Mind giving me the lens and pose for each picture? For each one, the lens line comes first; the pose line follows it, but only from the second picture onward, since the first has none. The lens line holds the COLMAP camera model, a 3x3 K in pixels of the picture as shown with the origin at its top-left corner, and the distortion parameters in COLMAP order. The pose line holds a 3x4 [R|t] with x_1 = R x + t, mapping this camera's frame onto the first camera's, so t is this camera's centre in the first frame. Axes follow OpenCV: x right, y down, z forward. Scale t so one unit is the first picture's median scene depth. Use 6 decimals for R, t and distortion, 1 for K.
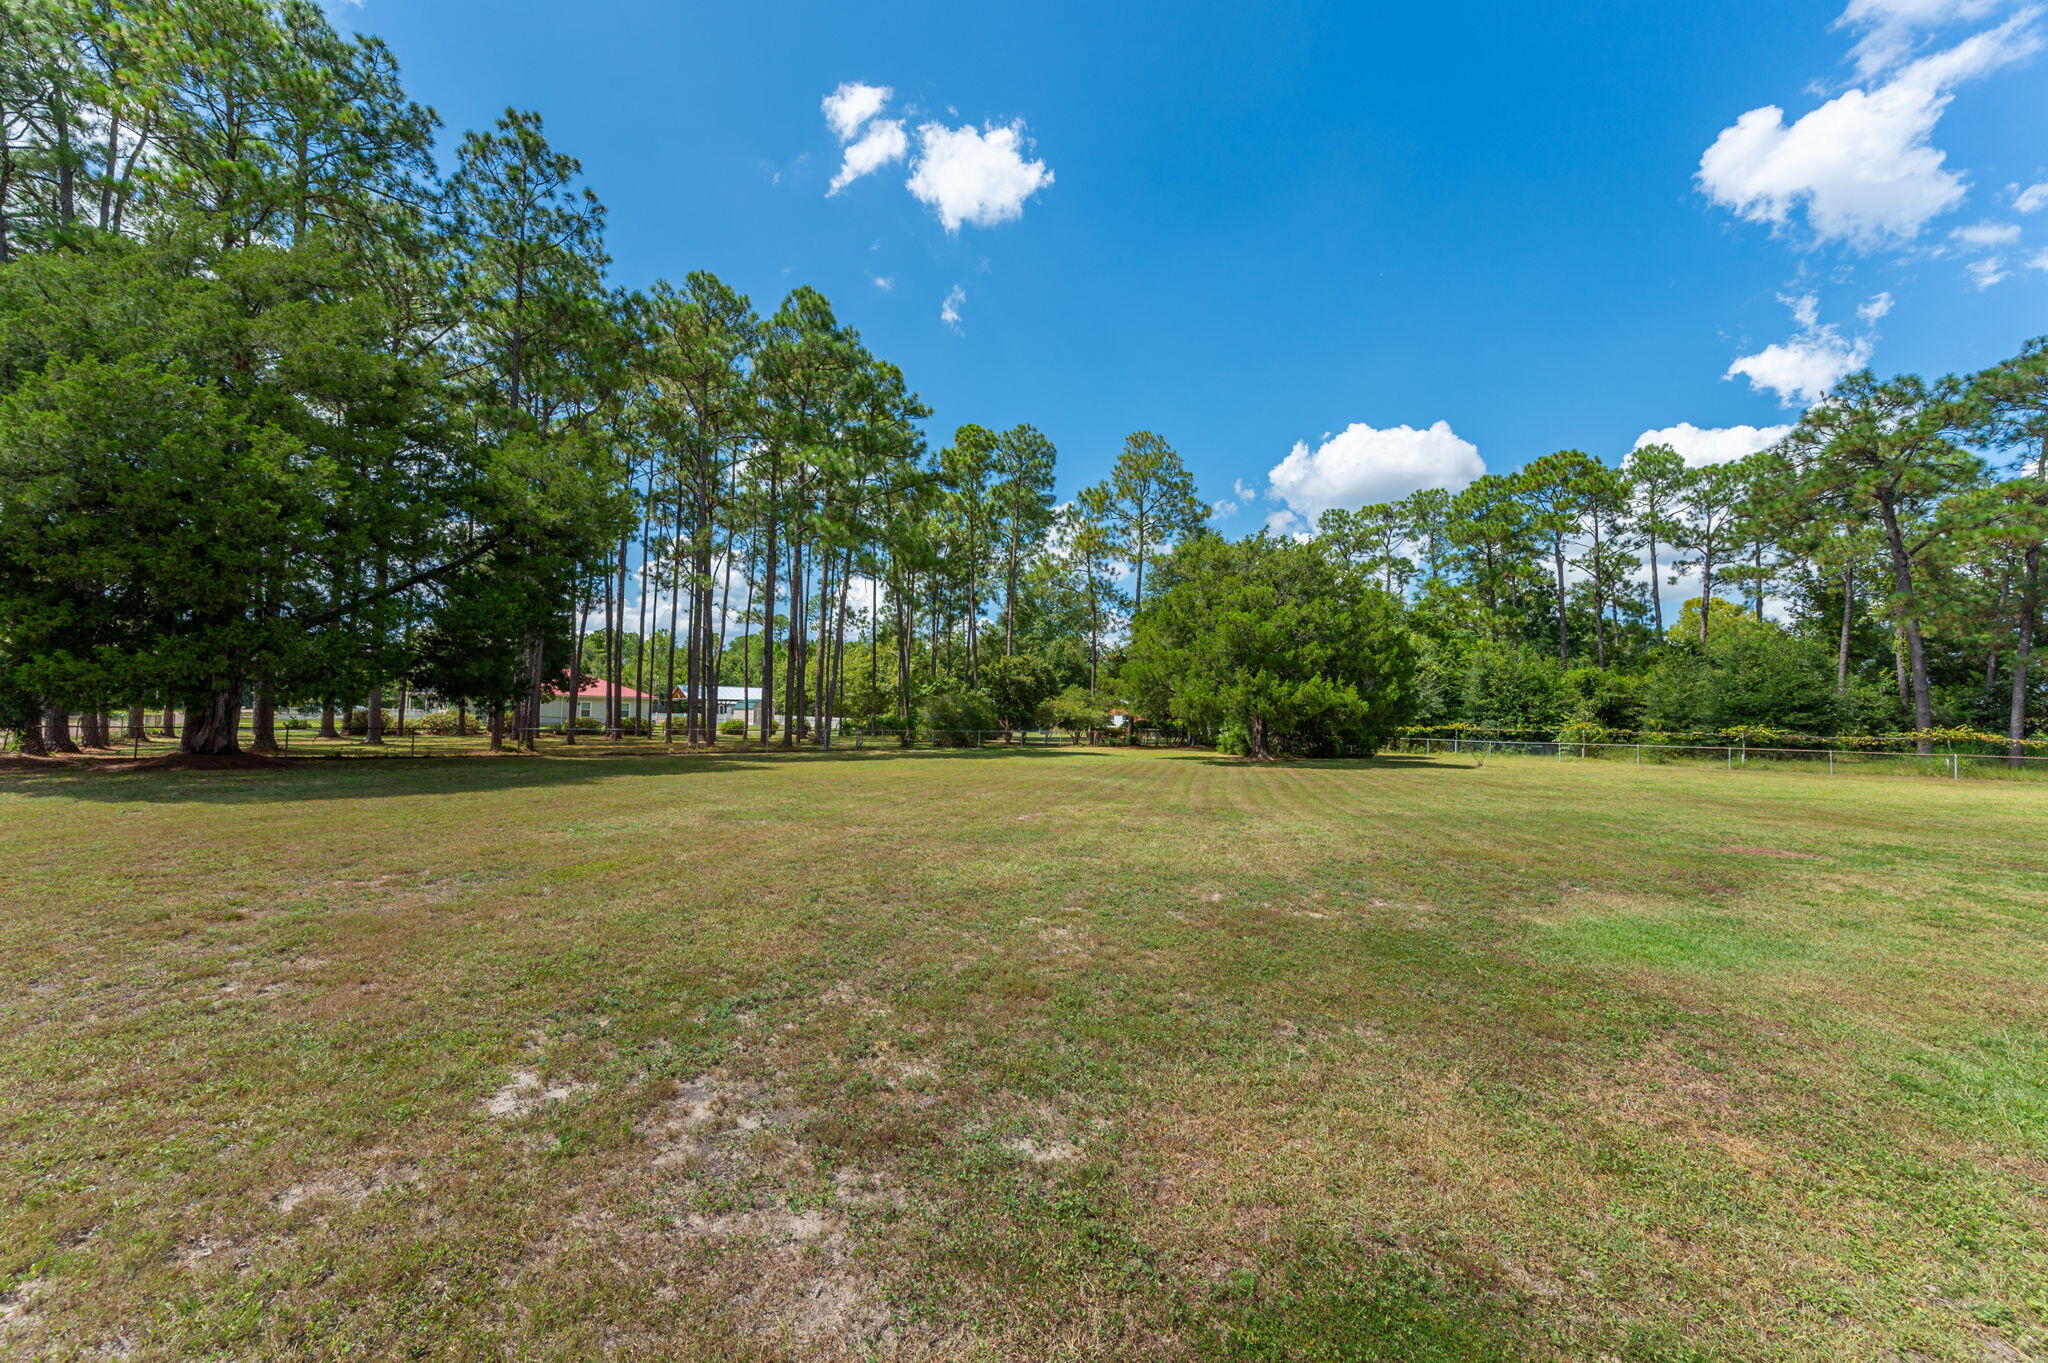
lens RADIAL K [[804.9, 0, 1007.7], [0, 804.9, 691.2], [0, 0, 1]] dist [-0.009351, 0.000148]
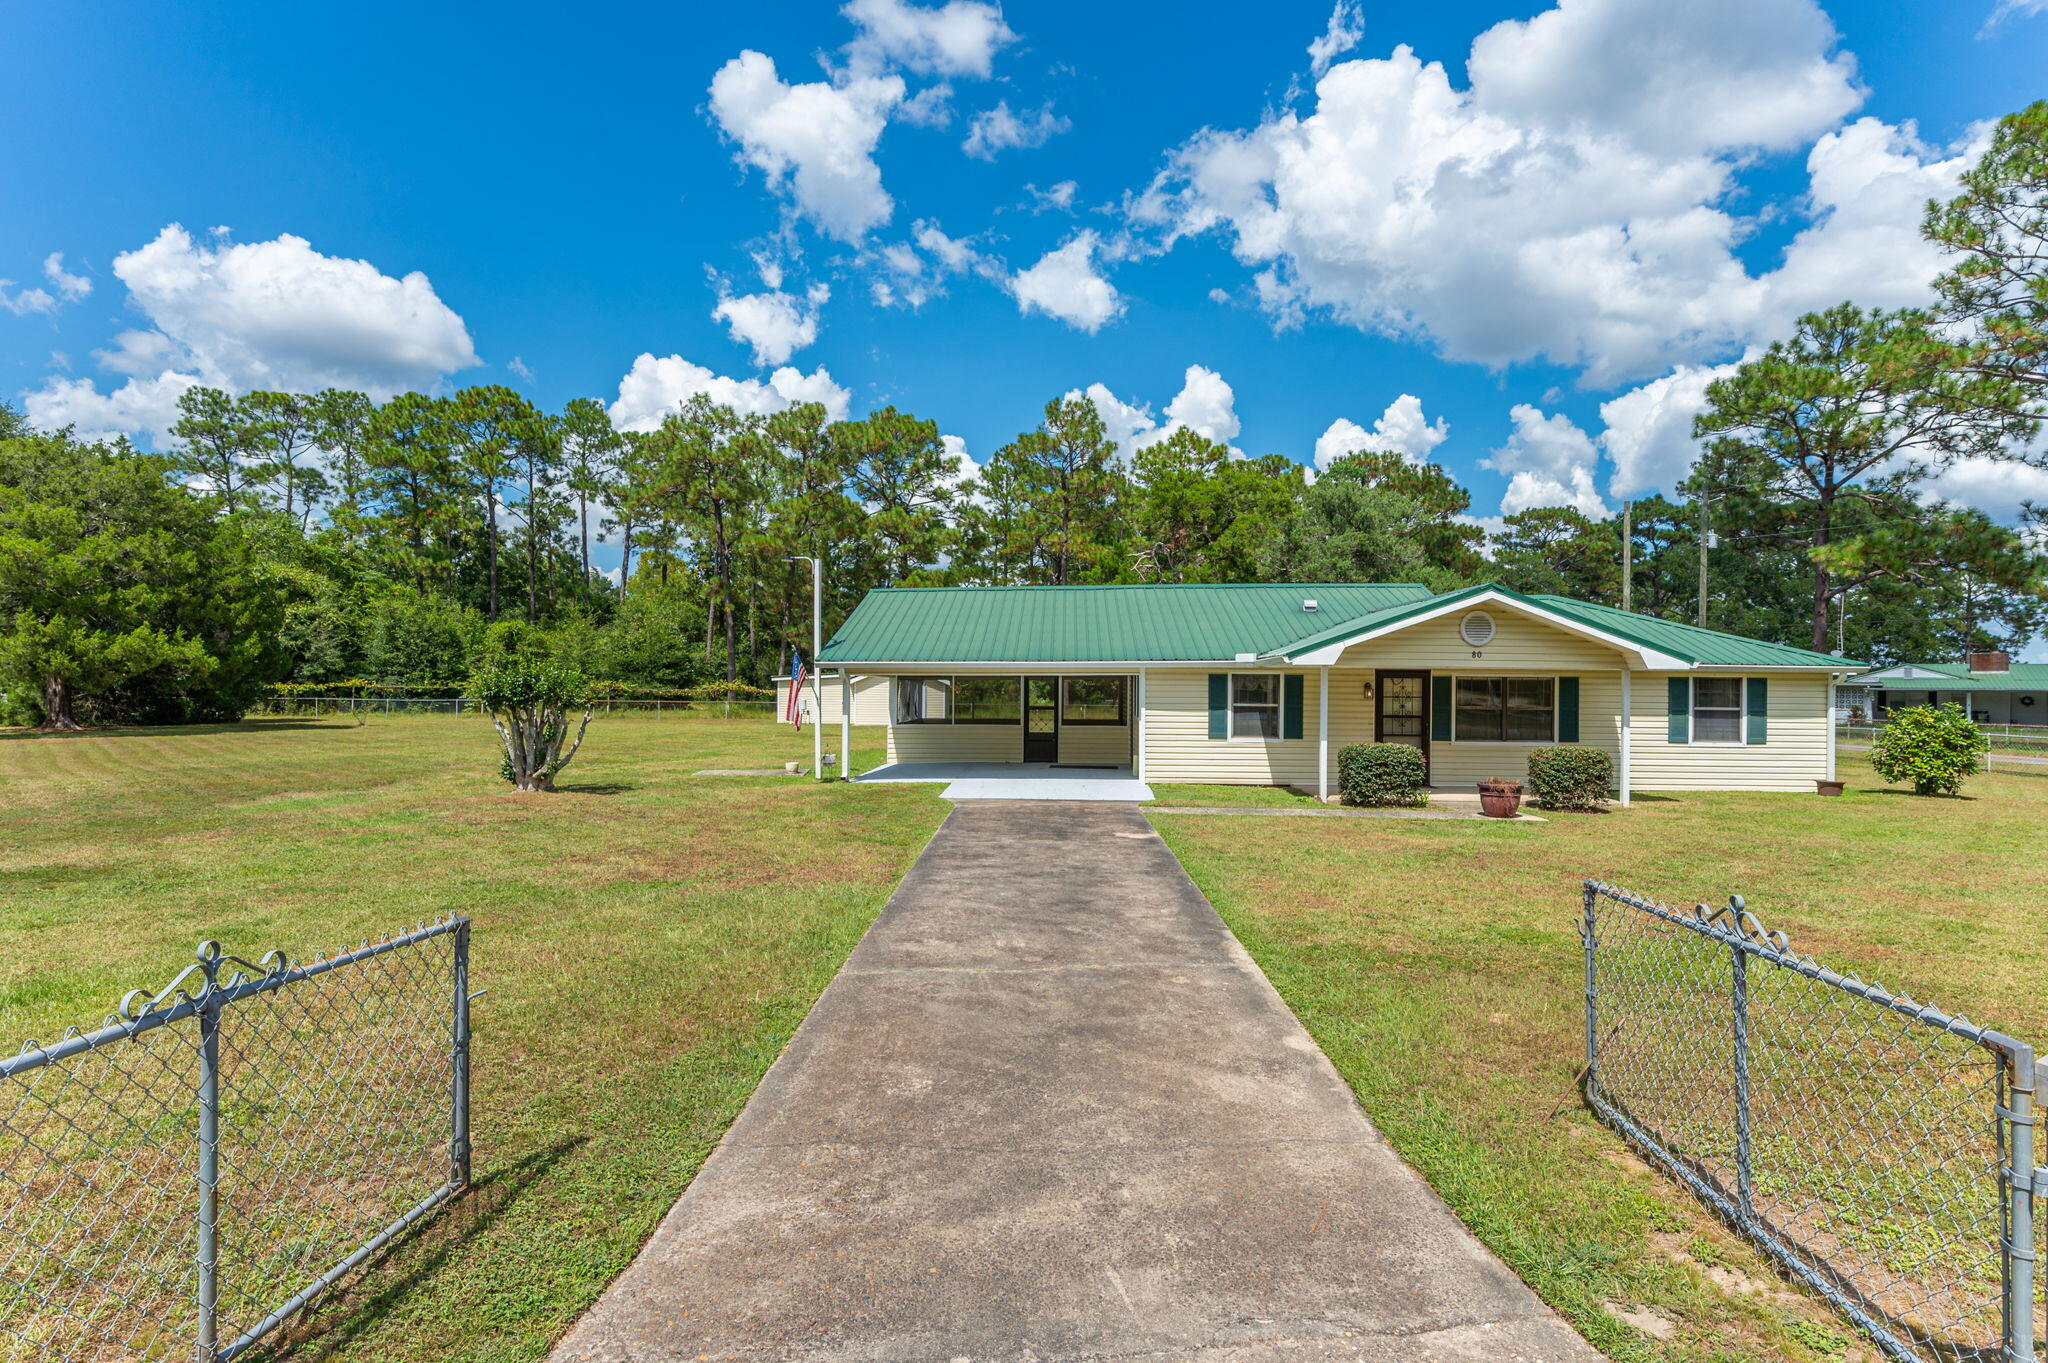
lens RADIAL K [[1040.0, 0, 1024.4], [0, 1040.0, 692.4], [0, 0, 1]] dist [0.000608, -0.002701]
pose [[0.511851, -0.015310, 0.858938, -0.049313], [-0.033367, 0.998732, 0.037686, -0.013918], [-0.858426, -0.047950, 0.510691, -0.221553]]
